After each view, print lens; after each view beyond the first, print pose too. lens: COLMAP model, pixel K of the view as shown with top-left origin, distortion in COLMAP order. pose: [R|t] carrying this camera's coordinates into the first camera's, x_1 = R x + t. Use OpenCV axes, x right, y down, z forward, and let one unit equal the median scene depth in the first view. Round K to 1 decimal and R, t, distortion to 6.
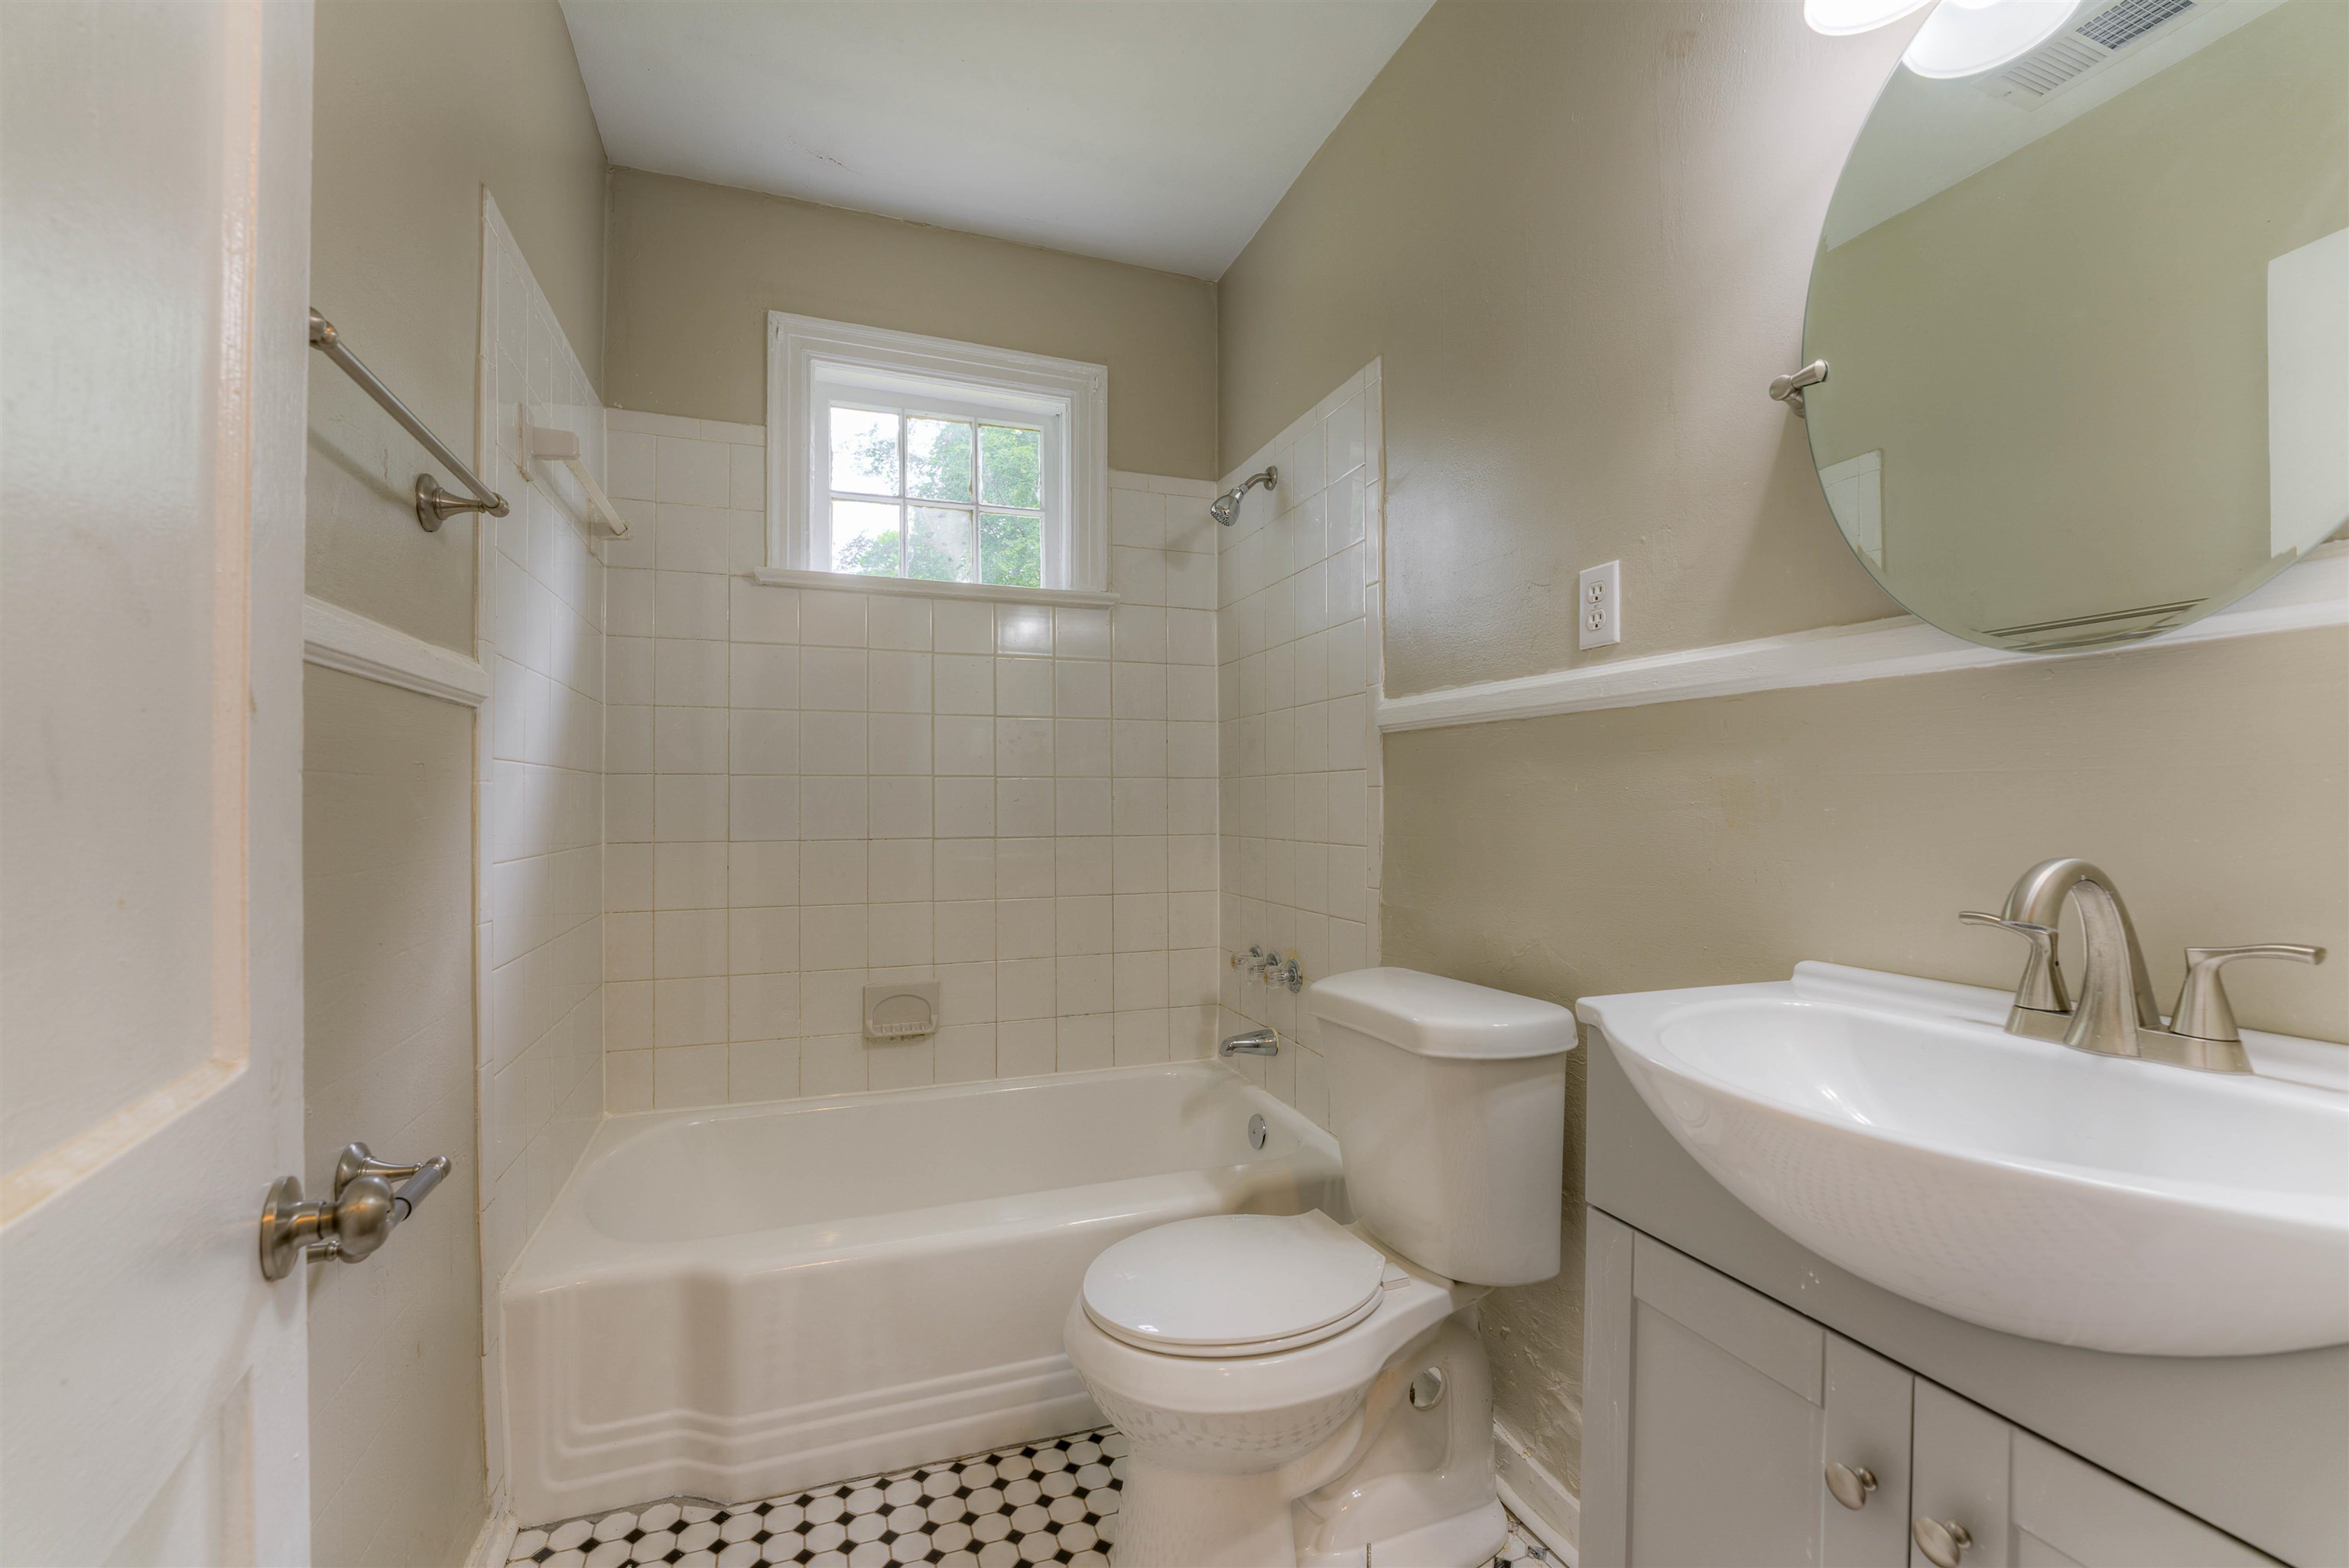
lens RADIAL K [[949.8, 0, 1172.6], [0, 949.8, 786.7], [0, 0, 1]] dist [-0.019618, -0.000014]
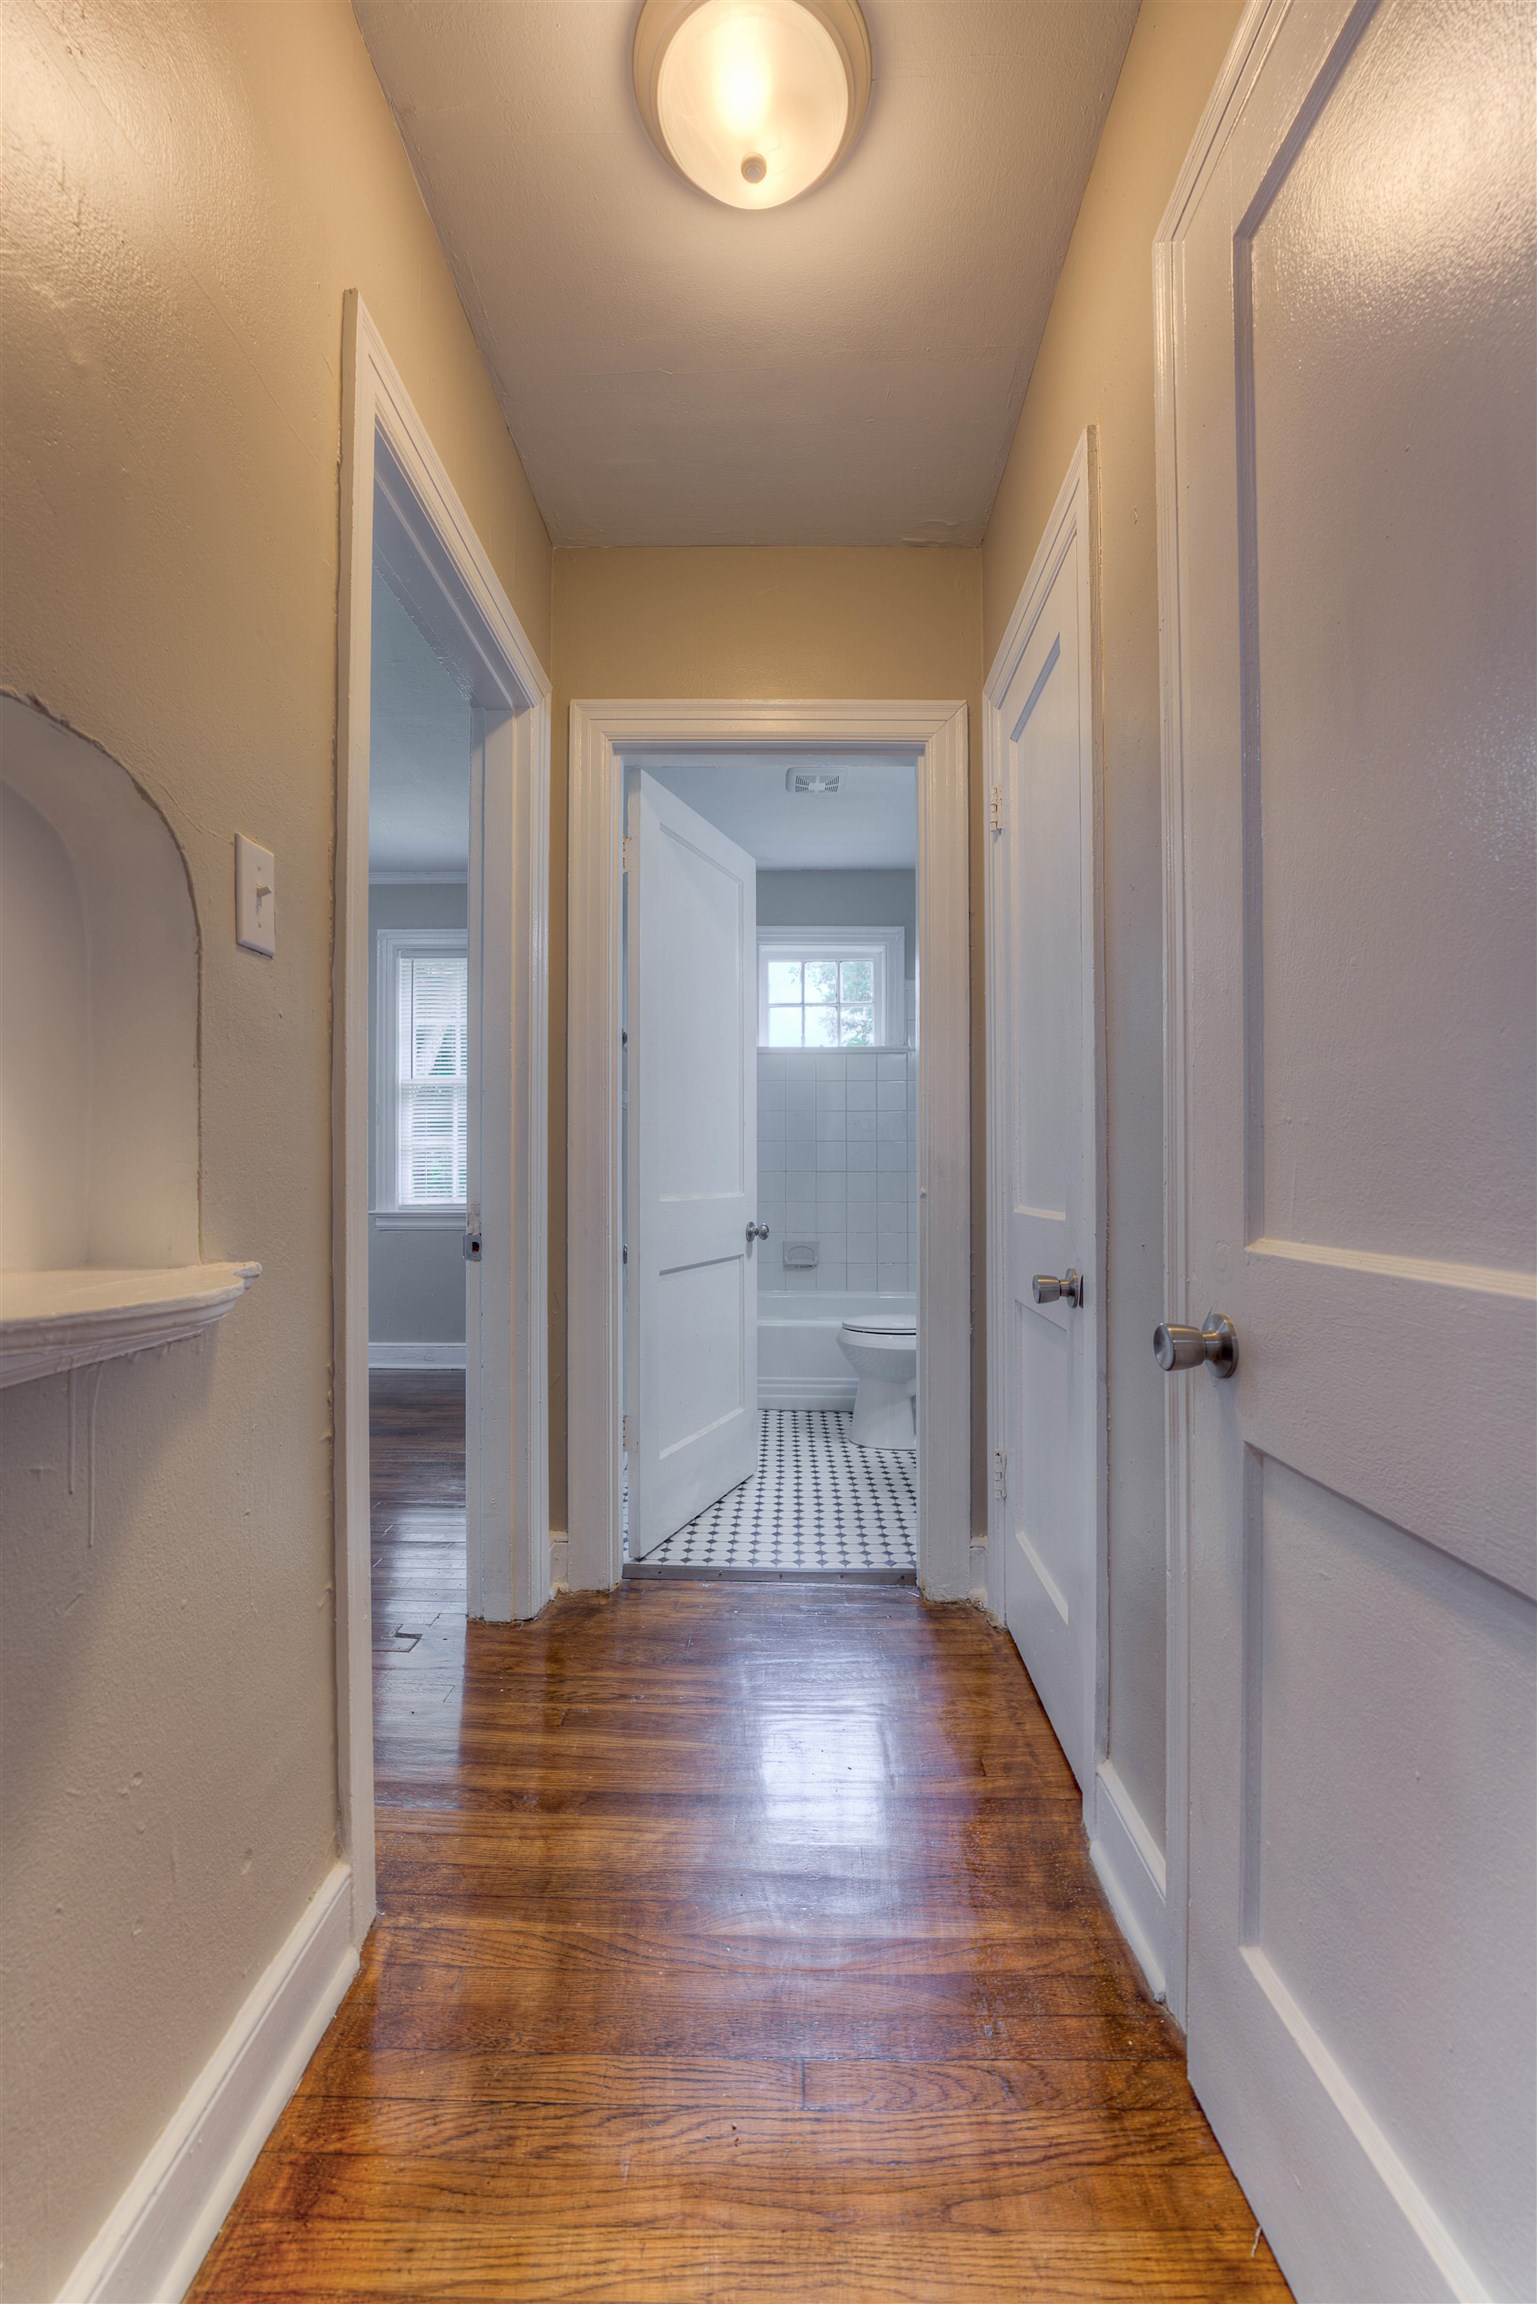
lens RADIAL K [[931.7, 0, 775.7], [0, 931.7, 1162.5], [0, 0, 1]] dist [-0.019618, -0.000014]
pose [[0.931594, -0.003239, -0.363485, 0.597162], [0.002258, 0.999993, -0.003122, 0.060267], [0.363493, 0.002088, 0.931595, -1.358487]]
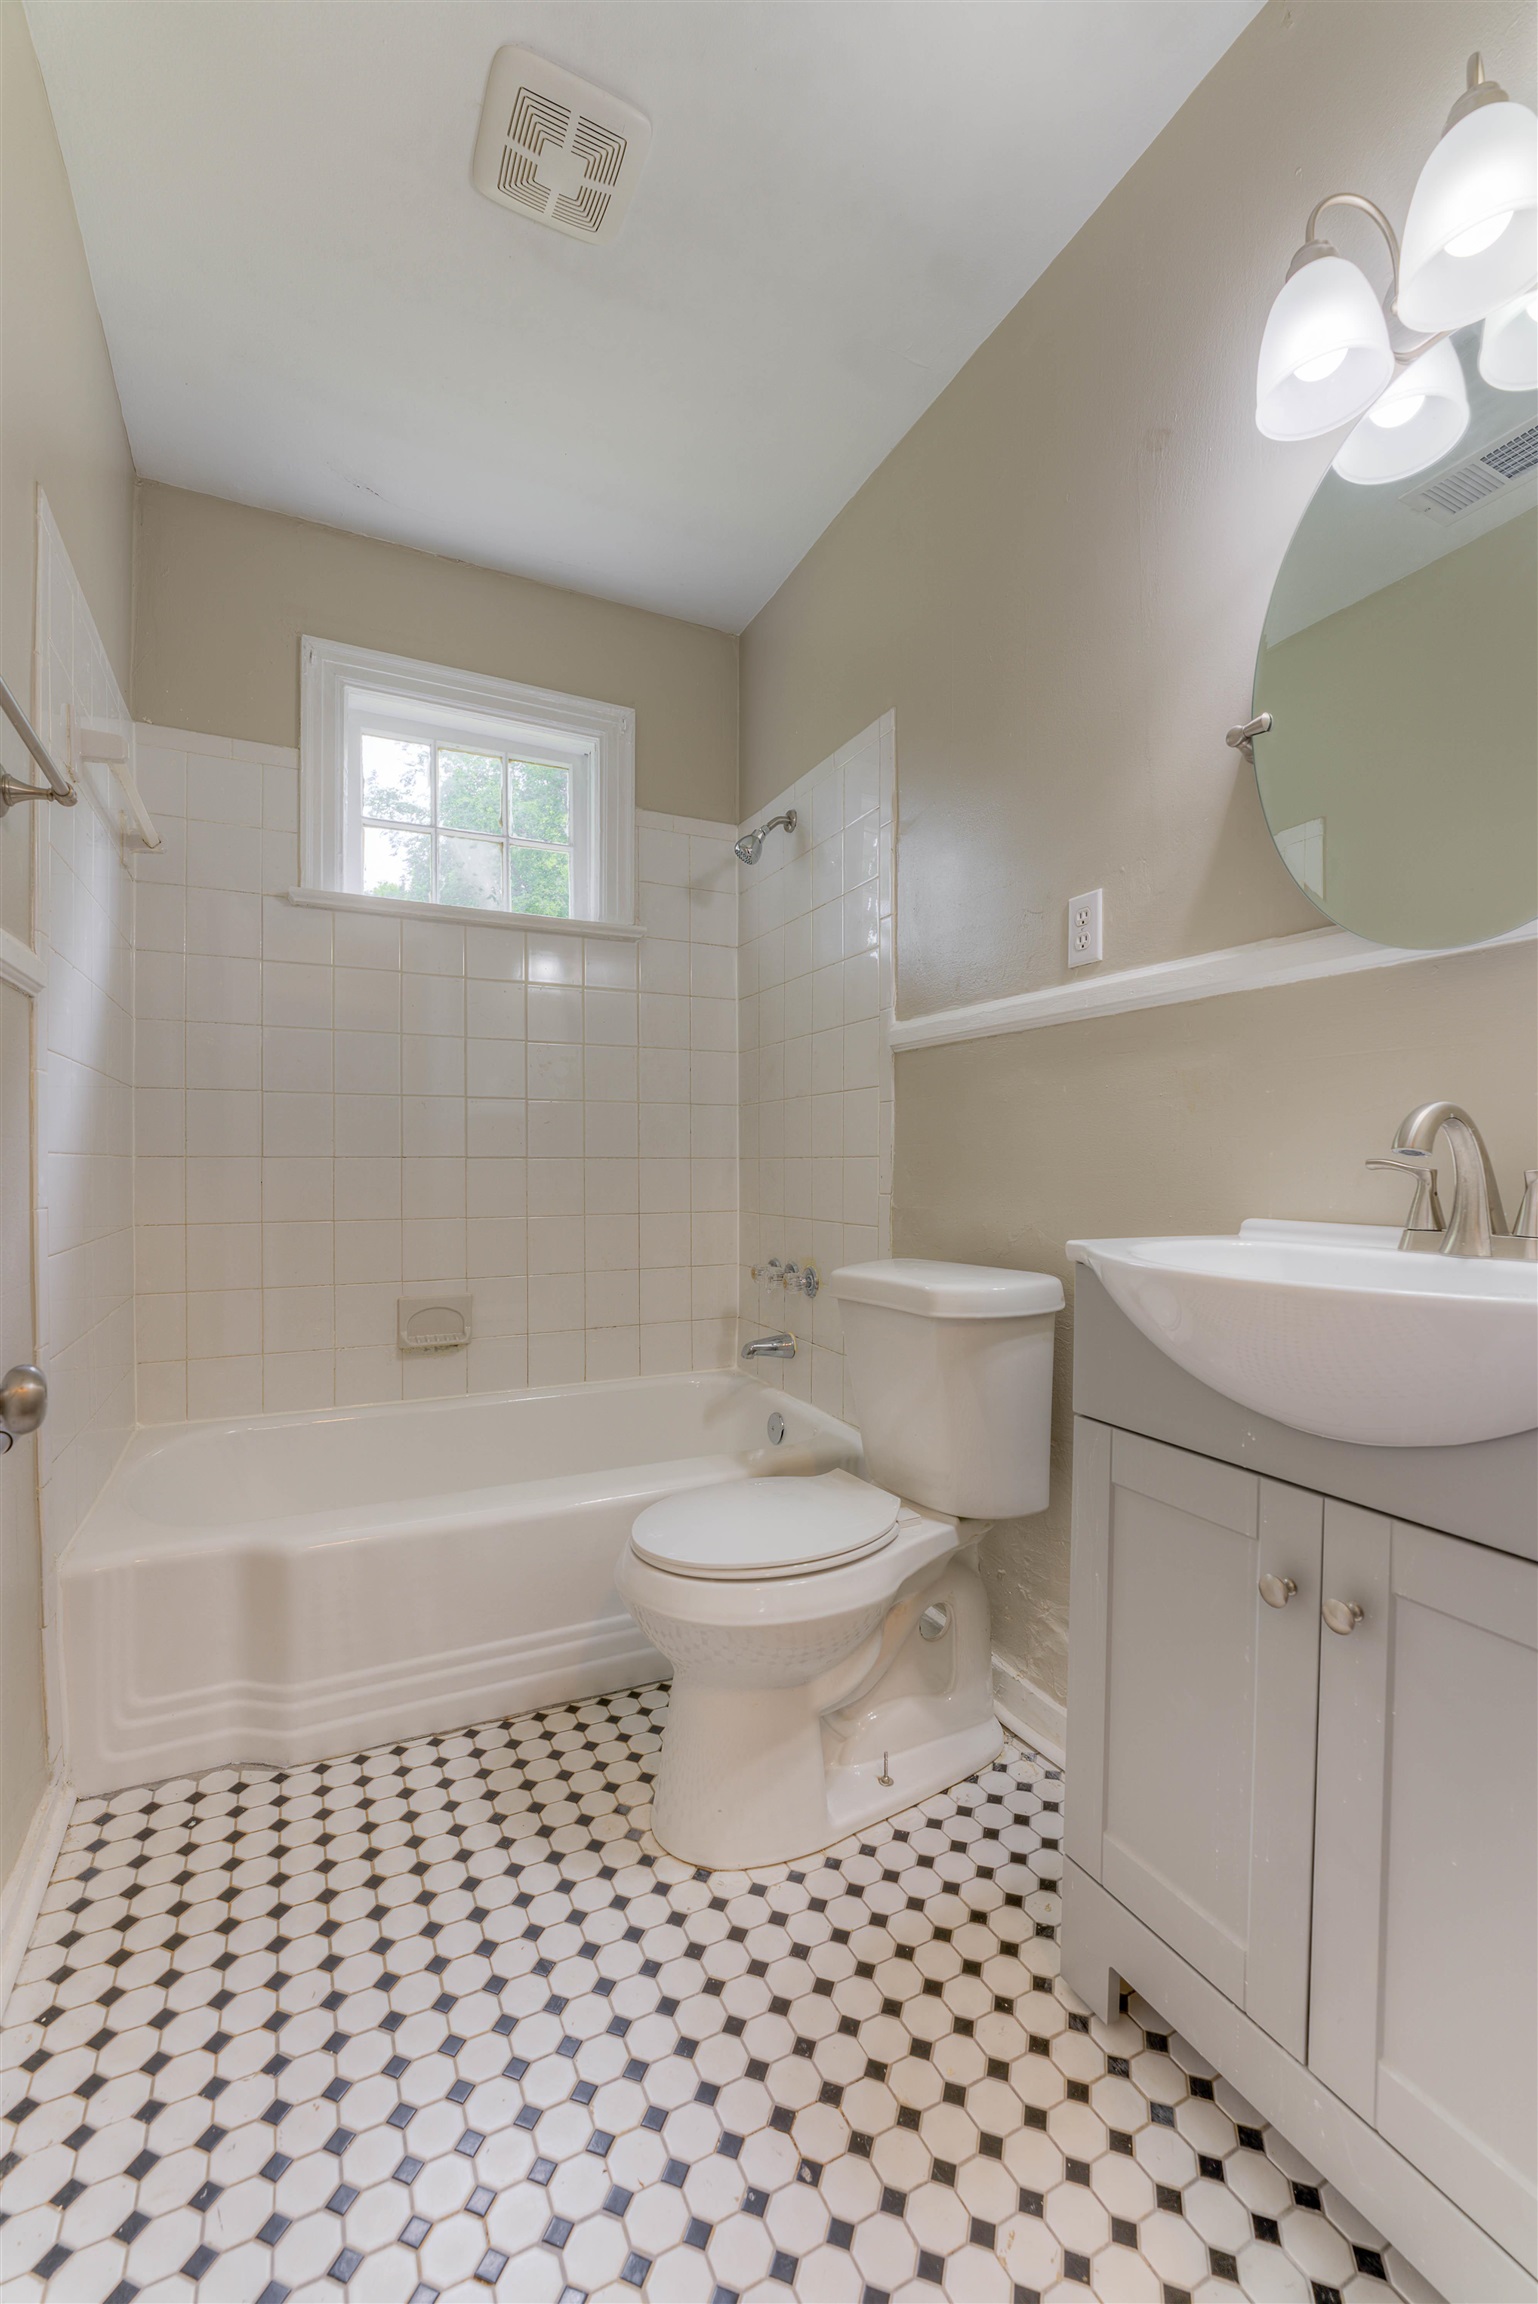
lens RADIAL K [[931.7, 0, 776.2], [0, 931.7, 1162.5], [0, 0, 1]] dist [-0.019618, -0.000014]
pose [[0.994084, 0.001601, 0.108603, -0.038255], [-0.003195, 0.999890, 0.014506, 0.067155], [-0.108568, -0.014767, 0.993979, -0.073017]]
